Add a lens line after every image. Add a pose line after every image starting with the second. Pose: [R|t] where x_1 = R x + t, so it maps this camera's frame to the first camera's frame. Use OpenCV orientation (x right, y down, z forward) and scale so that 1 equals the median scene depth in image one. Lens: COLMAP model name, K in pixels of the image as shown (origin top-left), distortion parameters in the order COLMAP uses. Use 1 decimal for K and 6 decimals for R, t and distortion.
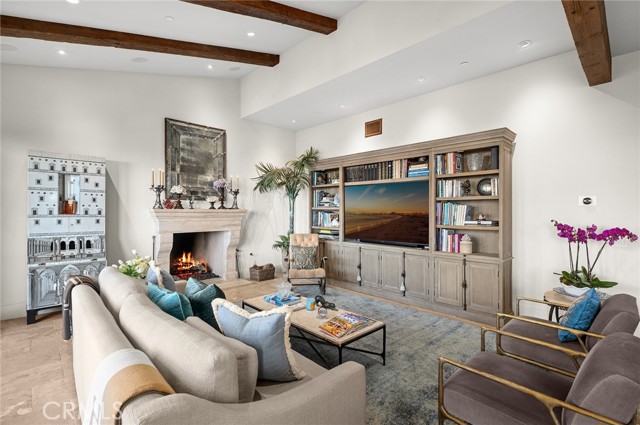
lens RADIAL K [[296.5, 0, 318.0], [0, 296.5, 213.6], [0, 0, 1]] dist [0.004204, 0.000948]
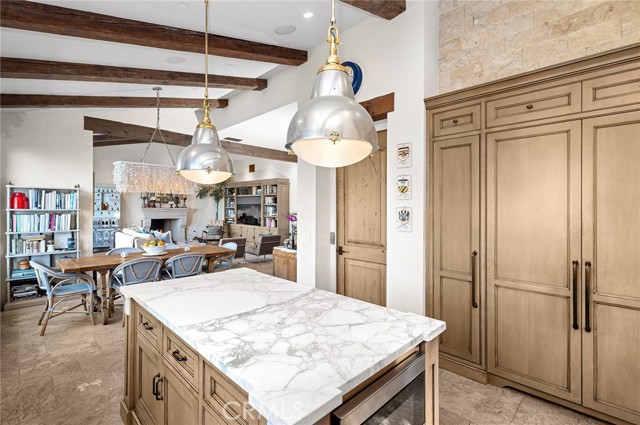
lens RADIAL K [[296.5, 0, 322.4], [0, 296.5, 210.7], [0, 0, 1]] dist [0.004204, 0.000948]
pose [[0.999562, 0.006650, 0.028827, 0.663973], [-0.006778, 0.999967, 0.004371, -0.011021], [-0.028797, -0.004564, 0.999575, -1.139887]]
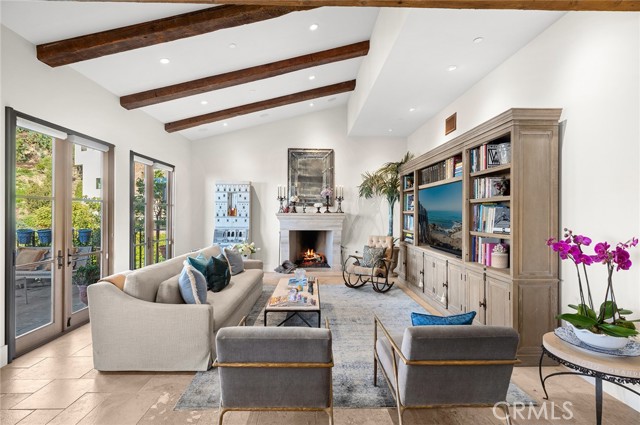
lens RADIAL K [[296.5, 0, 320.3], [0, 296.5, 215.7], [0, 0, 1]] dist [0.004204, 0.000948]
pose [[0.738462, 0.005381, -0.674273, 0.548316], [-0.009229, 0.999955, -0.002126, -0.001089], [0.674232, 0.007793, 0.738479, 0.061575]]
